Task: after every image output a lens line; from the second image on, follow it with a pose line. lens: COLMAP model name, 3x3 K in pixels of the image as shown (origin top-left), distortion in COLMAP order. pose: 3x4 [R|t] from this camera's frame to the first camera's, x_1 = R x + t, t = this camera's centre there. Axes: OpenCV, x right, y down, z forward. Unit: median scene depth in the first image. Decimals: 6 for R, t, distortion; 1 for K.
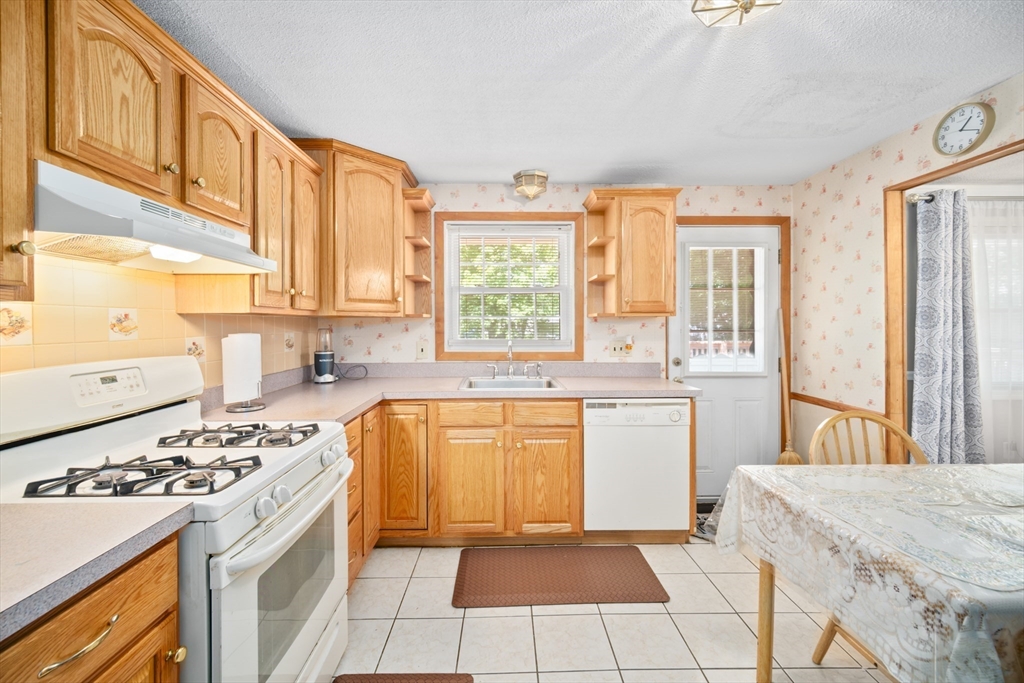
lens RADIAL K [[423.5, 0, 506.2], [0, 423.5, 328.6], [0, 0, 1]] dist [-0.000111, 0.000179]
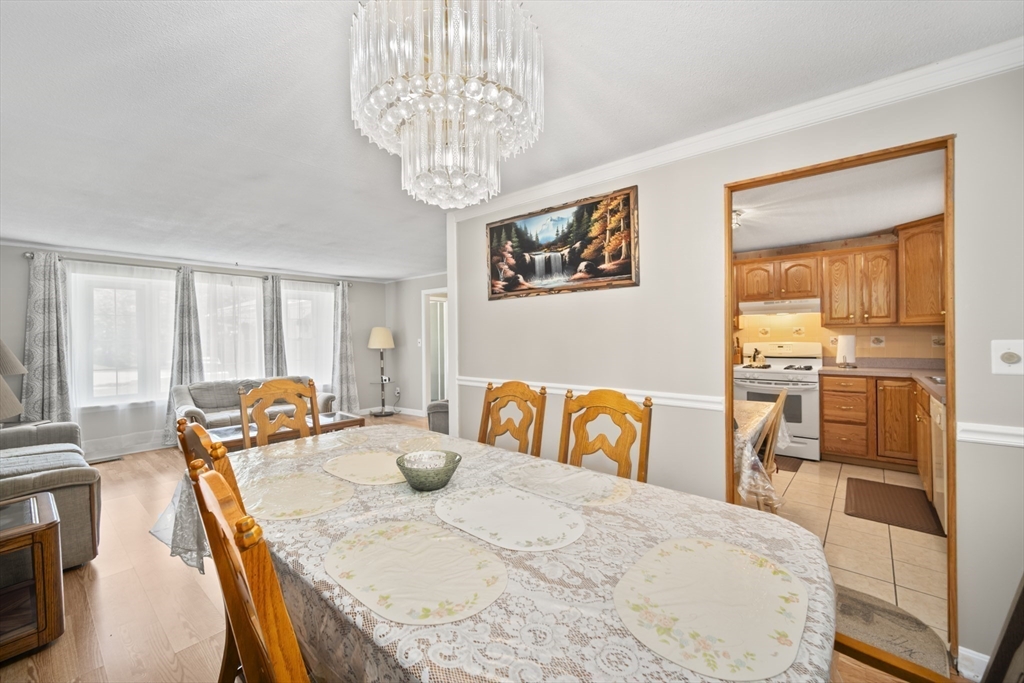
lens RADIAL K [[404.8, 0, 512.4], [0, 404.8, 338.9], [0, 0, 1]] dist [-0.000467, -0.000072]
pose [[-0.670720, 0.002366, -0.741707, 1.640271], [-0.001611, 0.999988, 0.004647, 0.018623], [0.741709, 0.004311, -0.670708, 0.804569]]
